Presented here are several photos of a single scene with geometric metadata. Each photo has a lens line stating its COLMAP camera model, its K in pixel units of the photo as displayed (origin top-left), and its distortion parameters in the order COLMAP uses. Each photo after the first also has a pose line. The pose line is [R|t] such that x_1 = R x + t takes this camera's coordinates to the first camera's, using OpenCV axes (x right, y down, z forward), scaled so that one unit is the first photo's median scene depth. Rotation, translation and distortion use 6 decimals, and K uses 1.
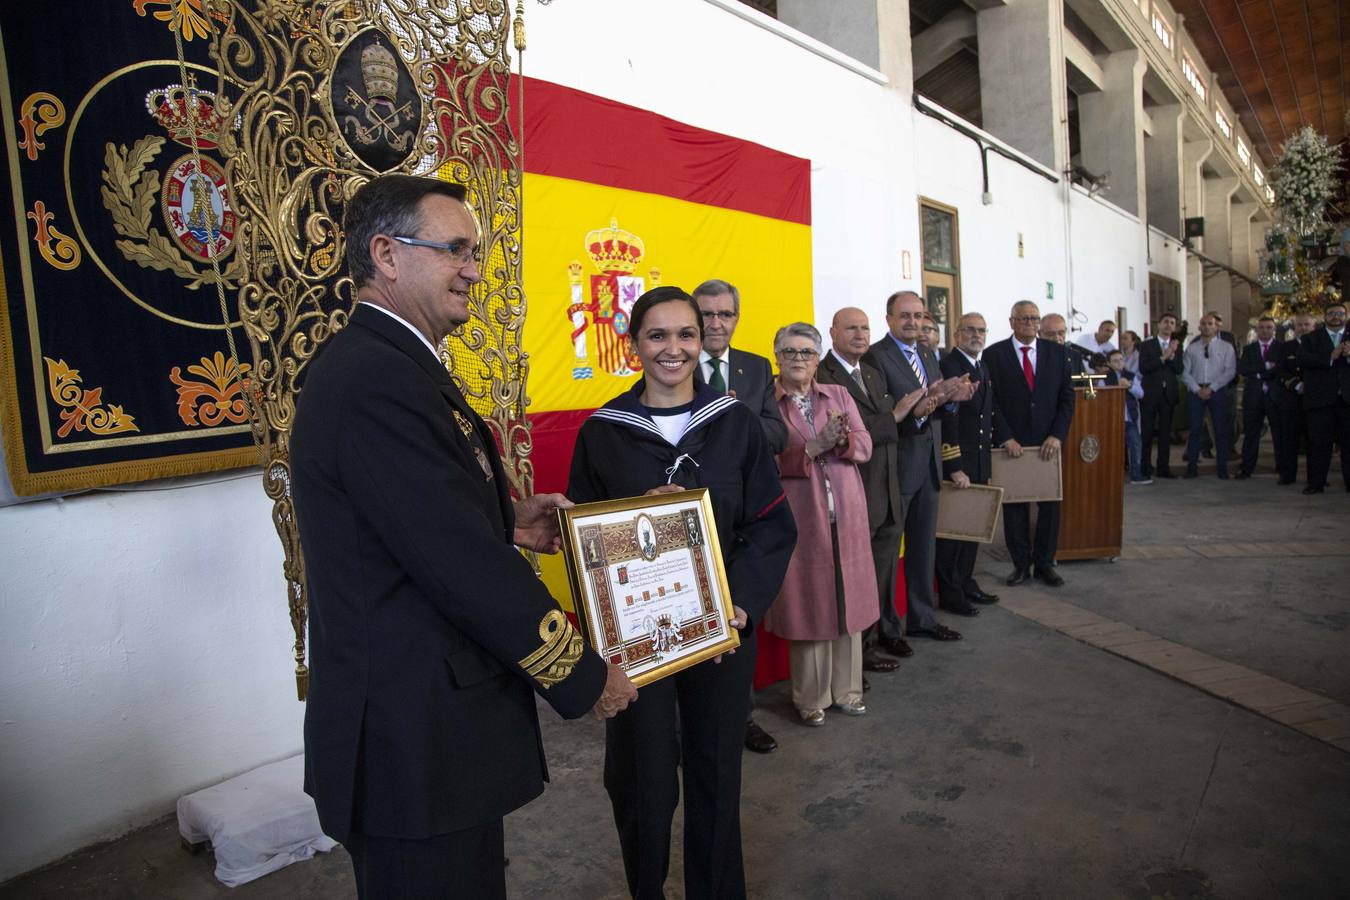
lens RADIAL K [[916.5, 0, 677.9], [0, 916.5, 453.8], [0, 0, 1]] dist [-0.120059, 0.065401]
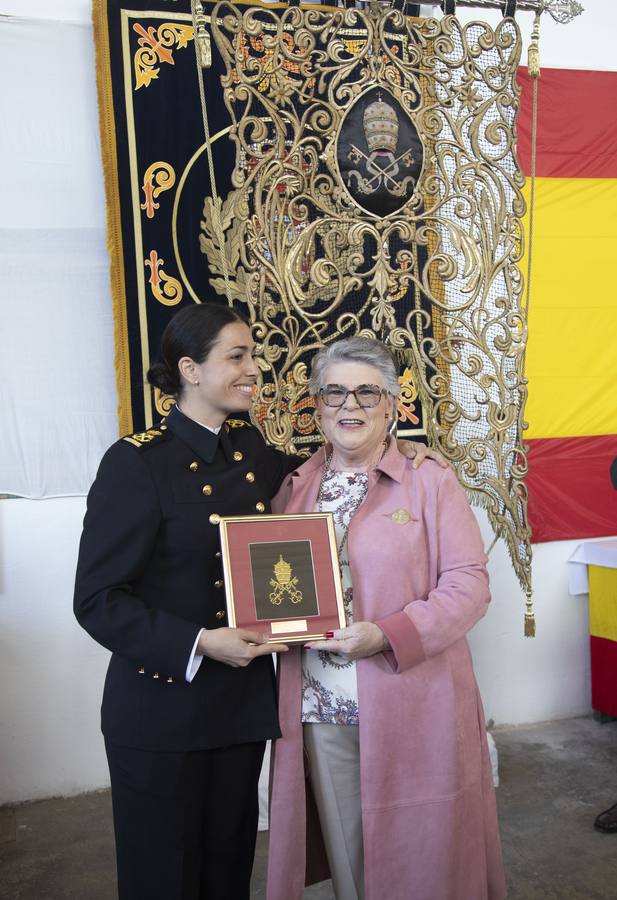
lens RADIAL K [[1044.0, 0, 351.4], [0, 1044.0, 481.9], [0, 0, 1]] dist [-0.008485, 0.000000]
pose [[0.847454, 0.061337, -0.527314, 0.204545], [-0.055809, 0.998092, 0.026406, -0.009887], [0.527928, 0.007051, 0.849260, -0.074279]]
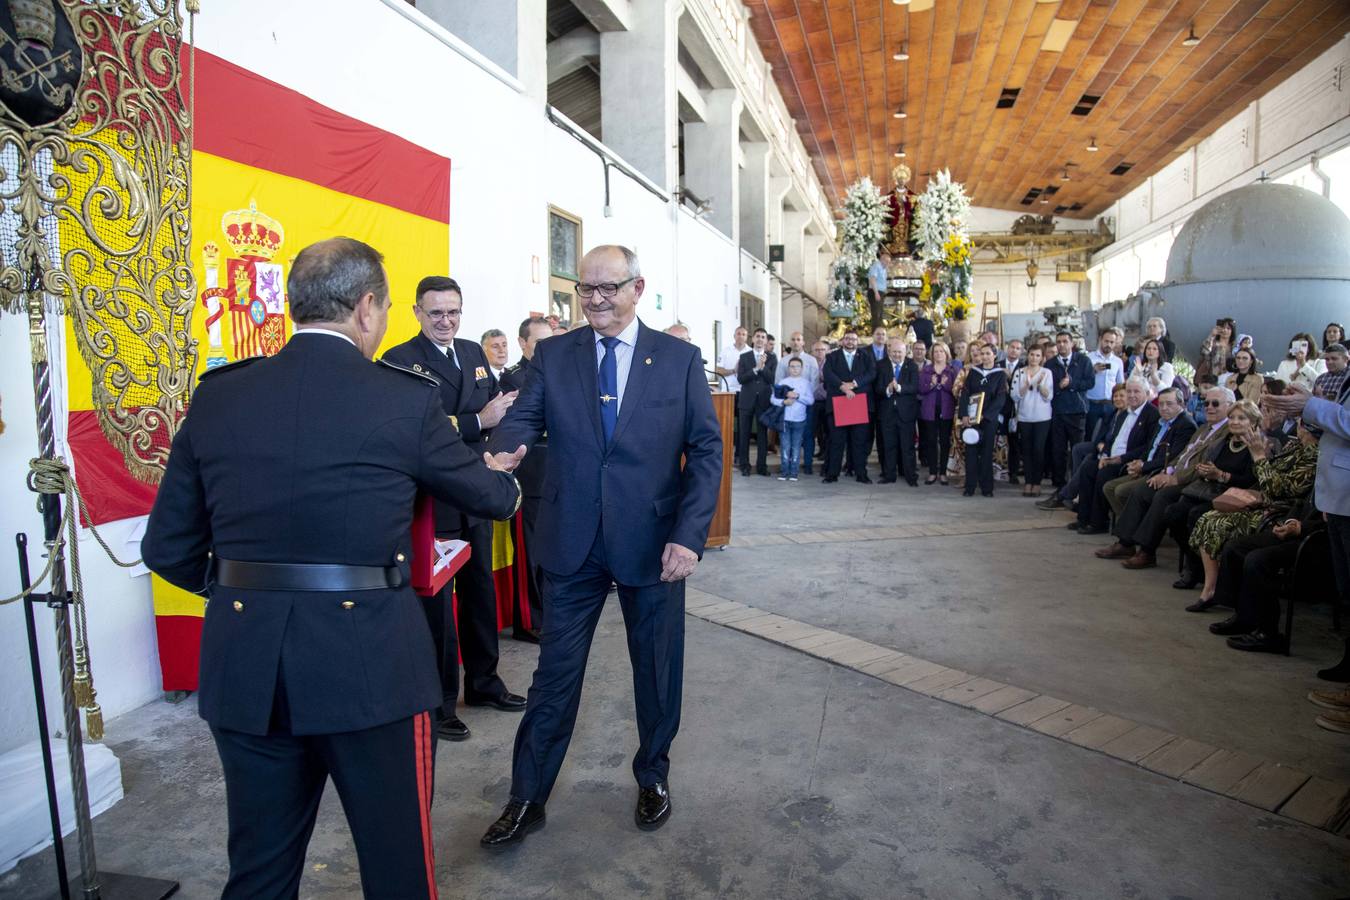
lens RADIAL K [[916.5, 0, 672.8], [0, 916.5, 466.1], [0, 0, 1]] dist [-0.120059, 0.065401]
pose [[0.910936, -0.000513, 0.412547, -0.065771], [-0.004972, 0.999913, 0.012223, 0.003843], [-0.412517, -0.013185, 0.910854, -0.026082]]
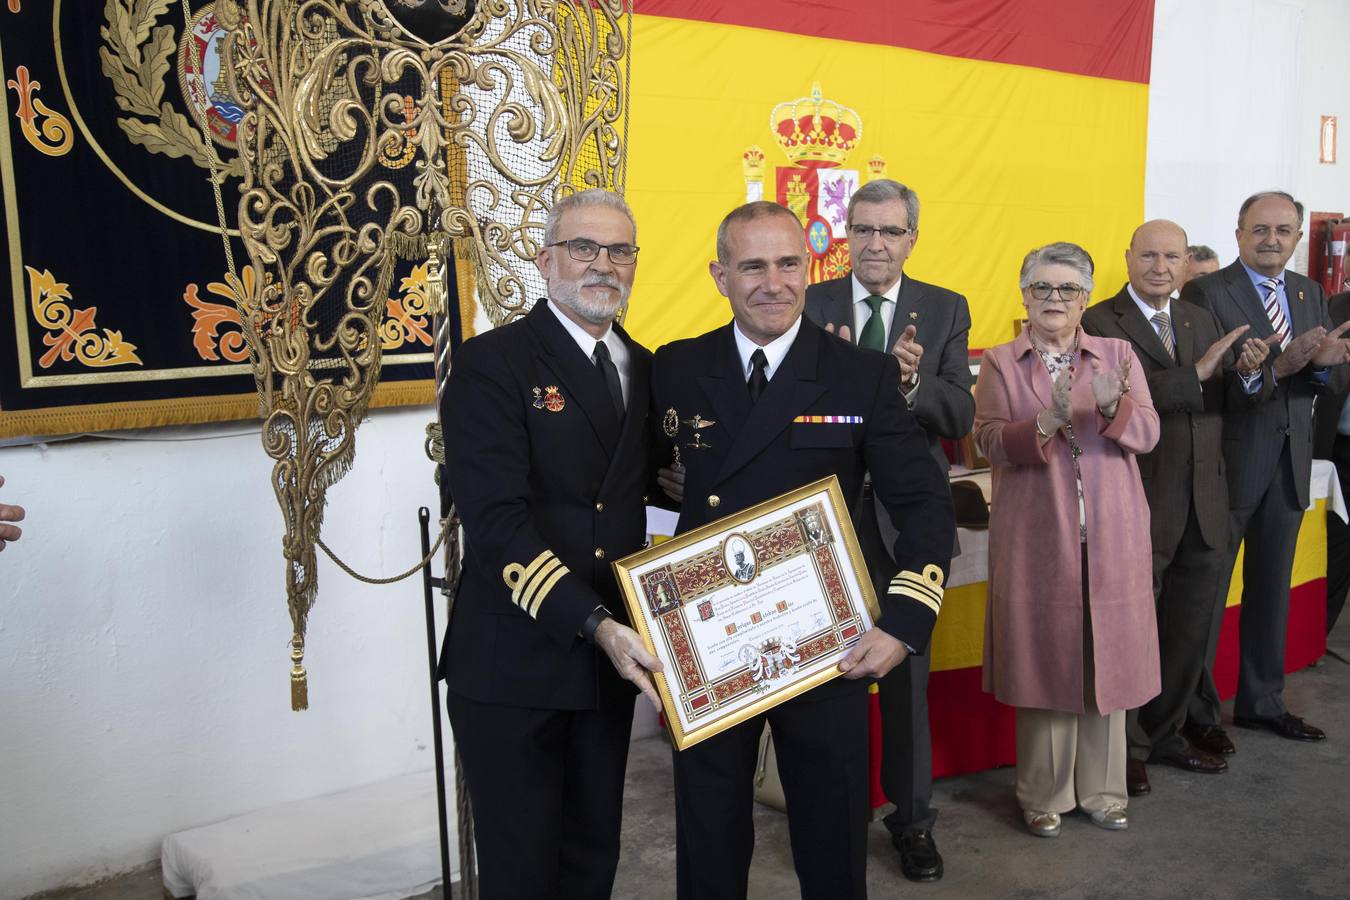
lens RADIAL K [[1397.7, 0, 692.6], [0, 1397.7, 452.9], [0, 0, 1]] dist [0.040232, 0.000000]
pose [[0.975071, 0.055169, -0.214924, 0.099685], [-0.050218, 0.998334, 0.028432, -0.004961], [0.216134, -0.016930, 0.976217, -0.081937]]
